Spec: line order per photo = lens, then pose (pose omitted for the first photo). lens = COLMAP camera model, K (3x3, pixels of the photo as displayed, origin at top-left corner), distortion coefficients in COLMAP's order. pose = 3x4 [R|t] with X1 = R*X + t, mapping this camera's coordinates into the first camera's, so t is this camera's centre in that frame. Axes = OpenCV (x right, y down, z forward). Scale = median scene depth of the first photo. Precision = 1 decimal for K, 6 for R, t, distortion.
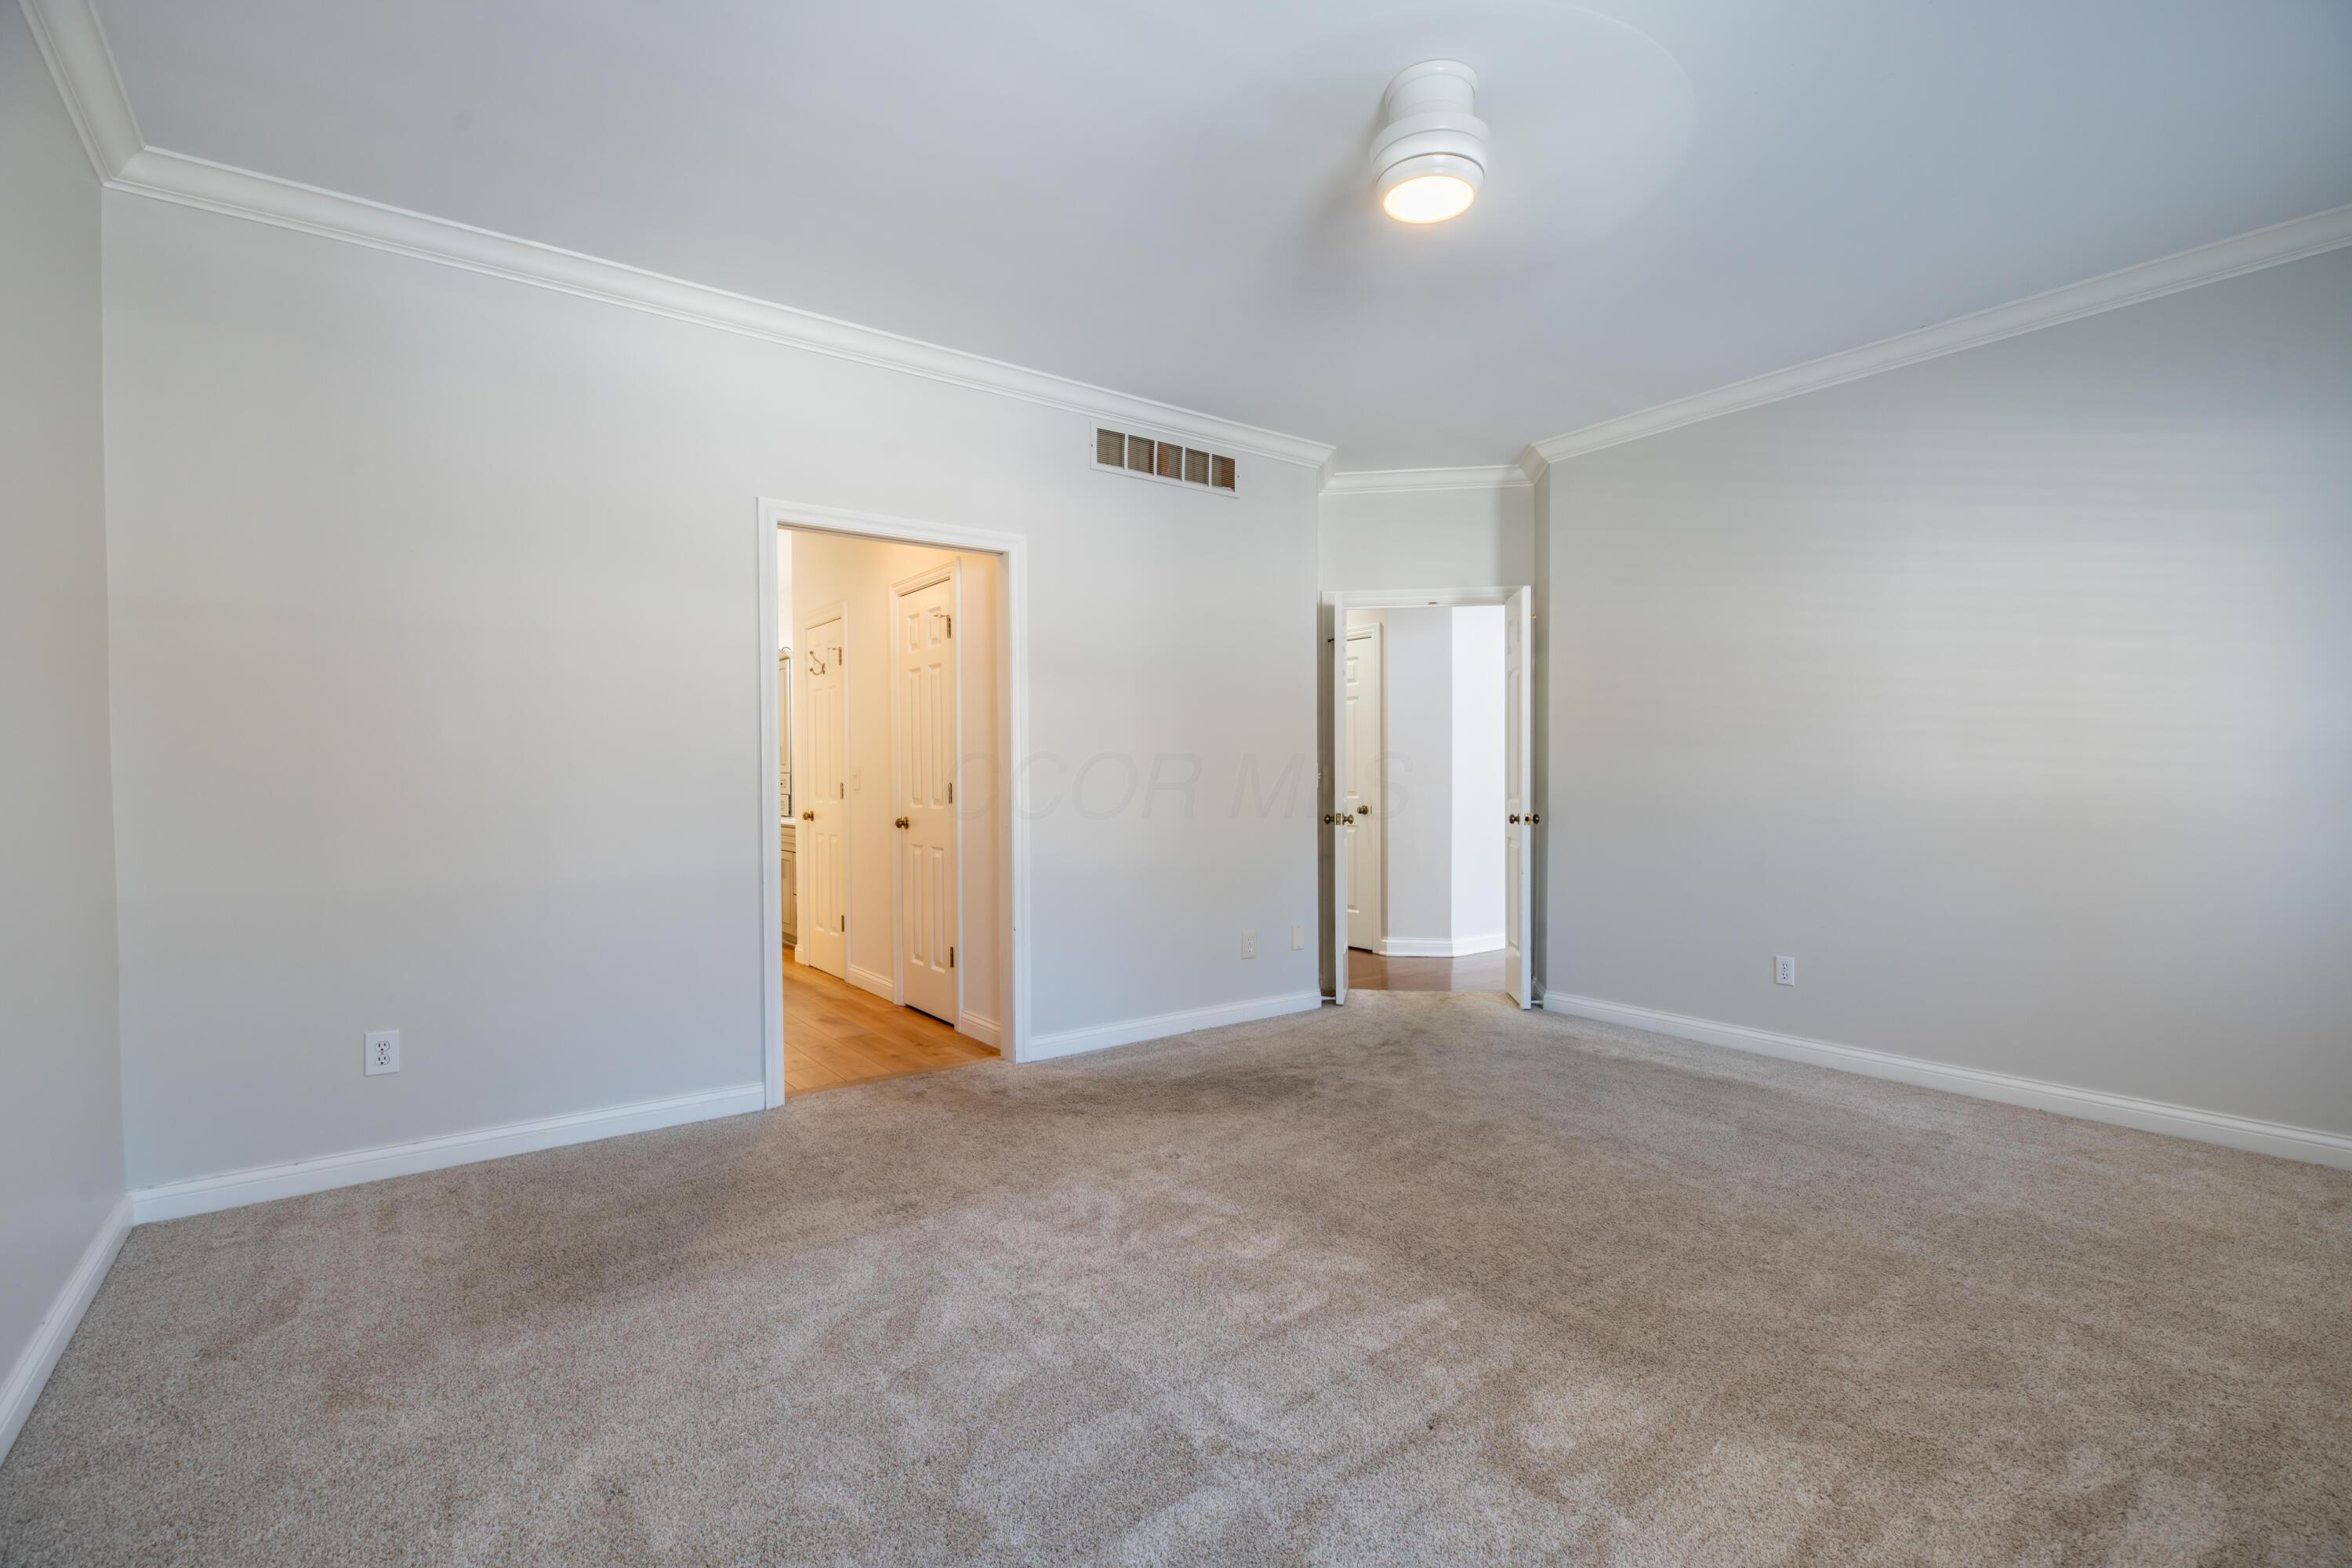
lens RADIAL K [[1063.4, 0, 1173.4], [0, 1063.4, 785.7], [0, 0, 1]] dist [-0.001109, -0.002469]
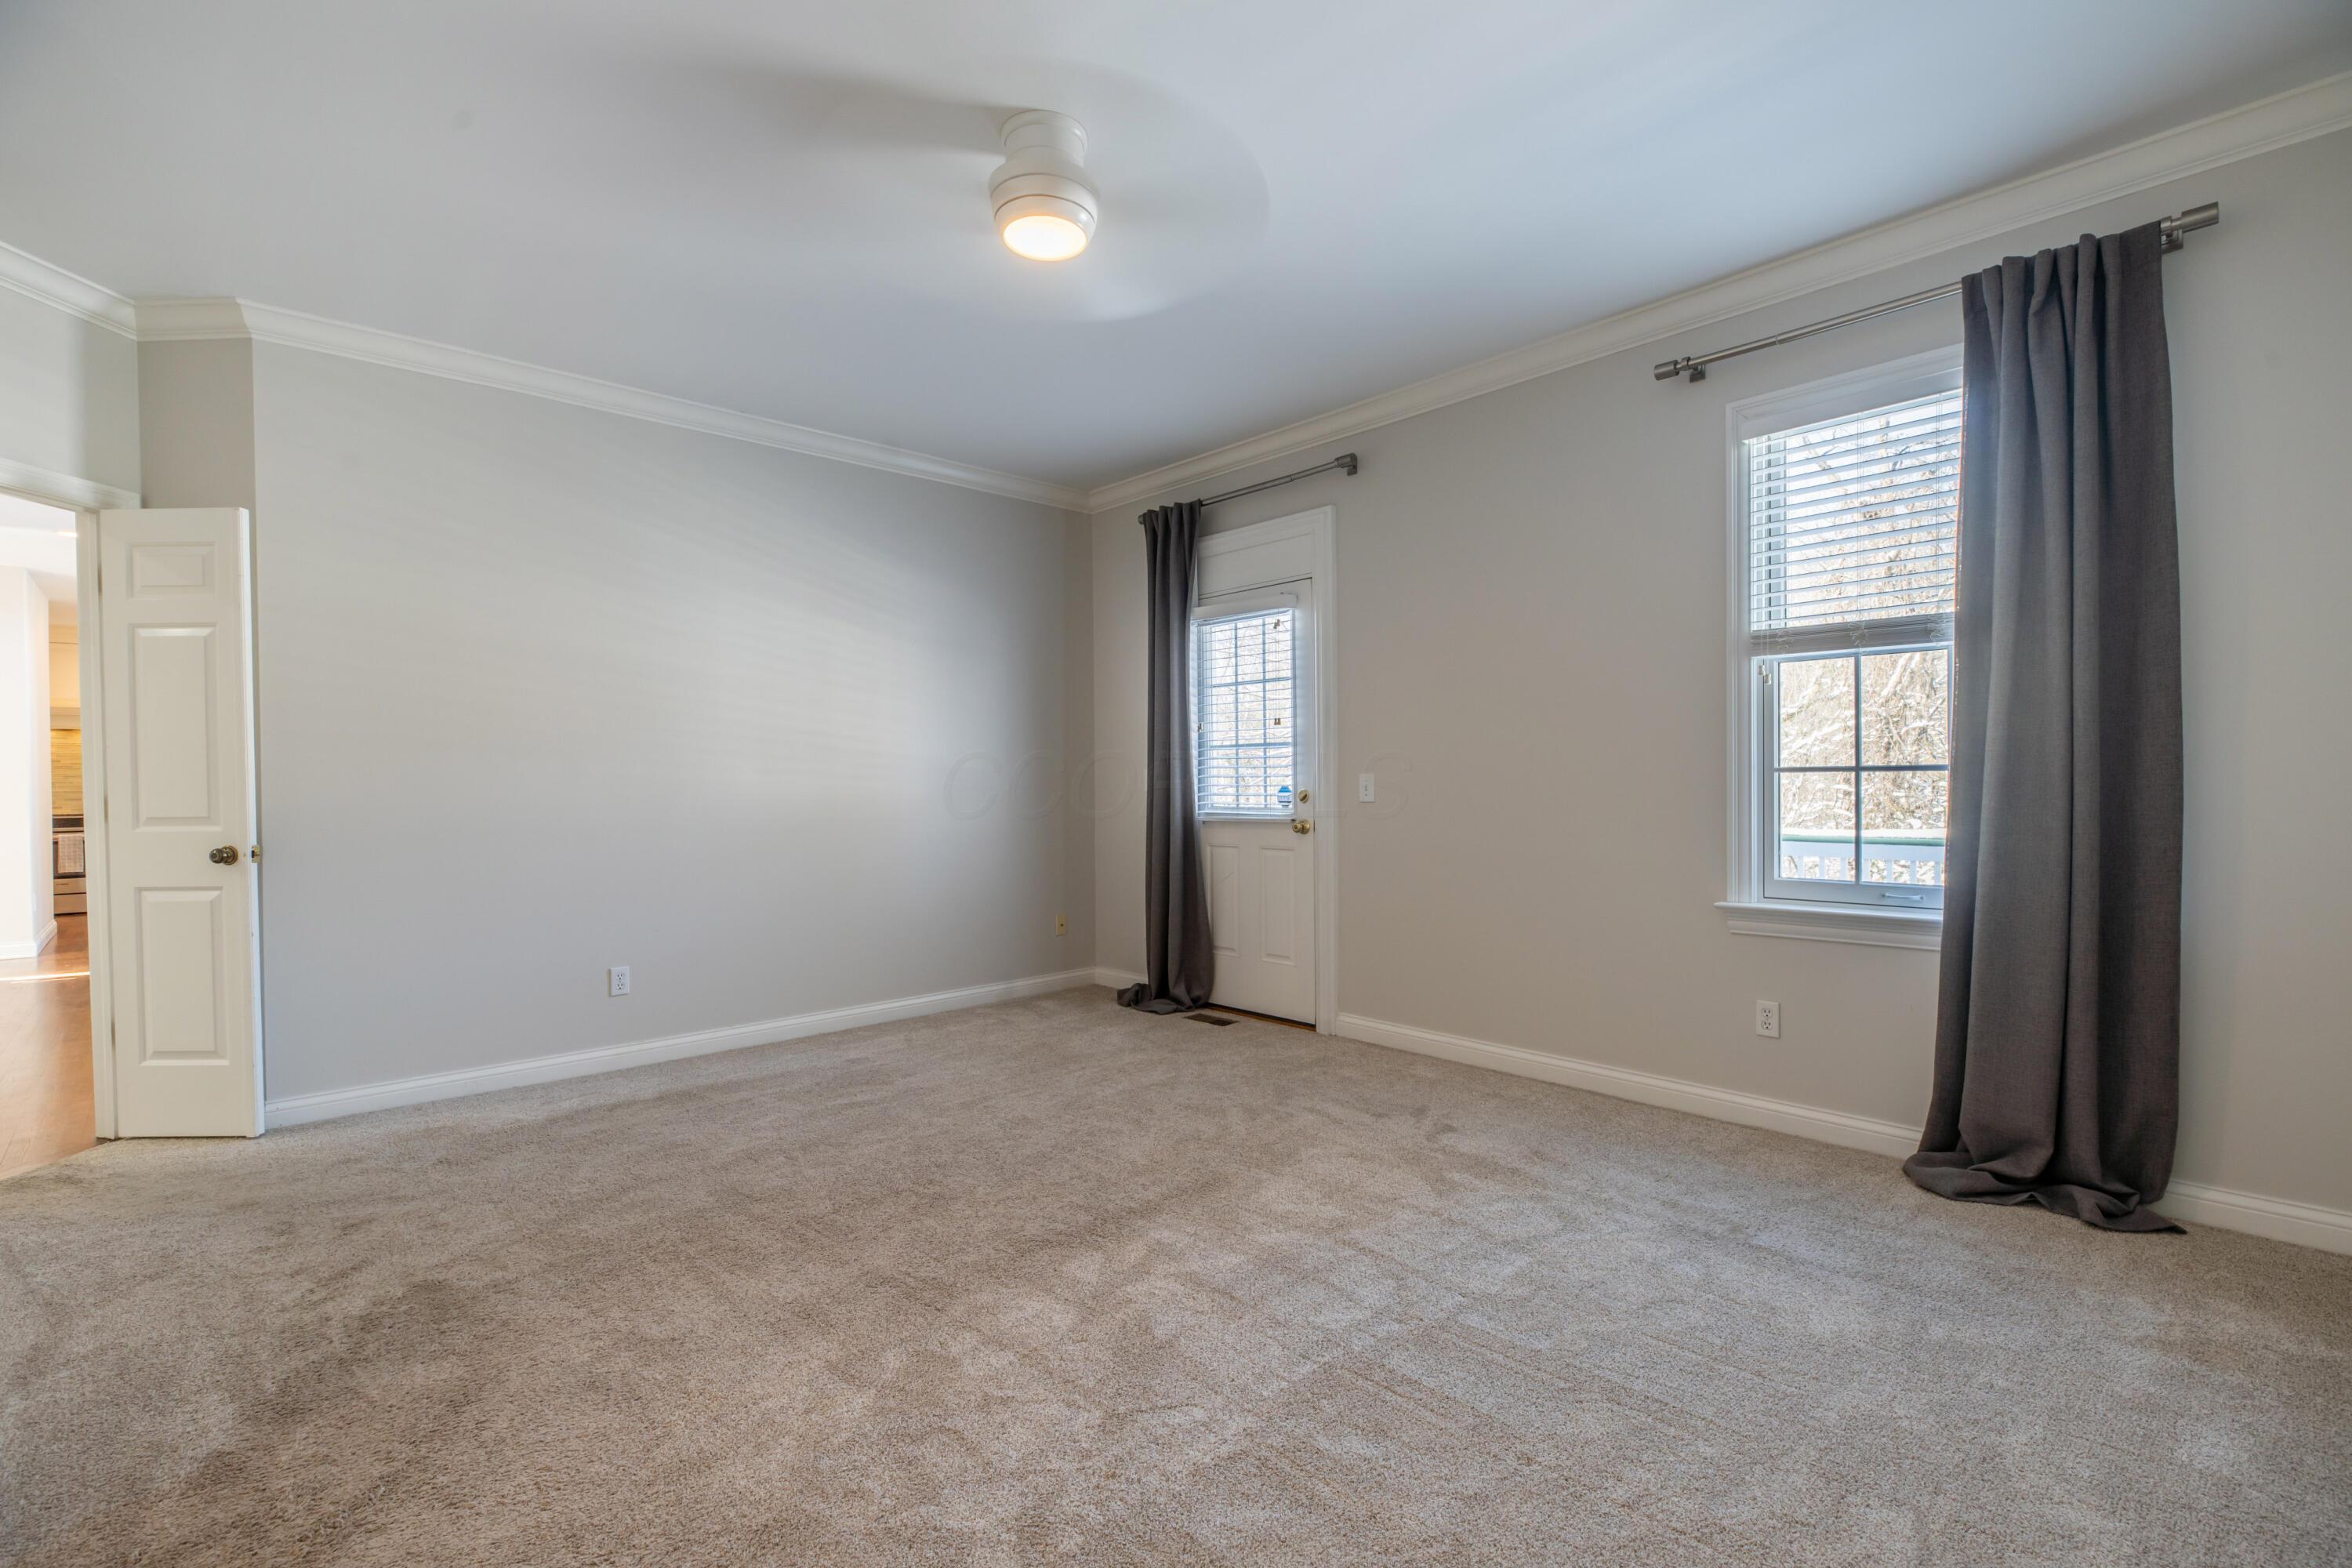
lens RADIAL K [[1063.4, 0, 1177.5], [0, 1063.4, 789.8], [0, 0, 1]] dist [-0.001109, -0.002469]
pose [[-0.127363, -0.001165, 0.991855, -0.579782], [0.015178, 0.999880, 0.003123, -0.003612], [-0.991740, 0.015453, -0.127330, 0.706073]]
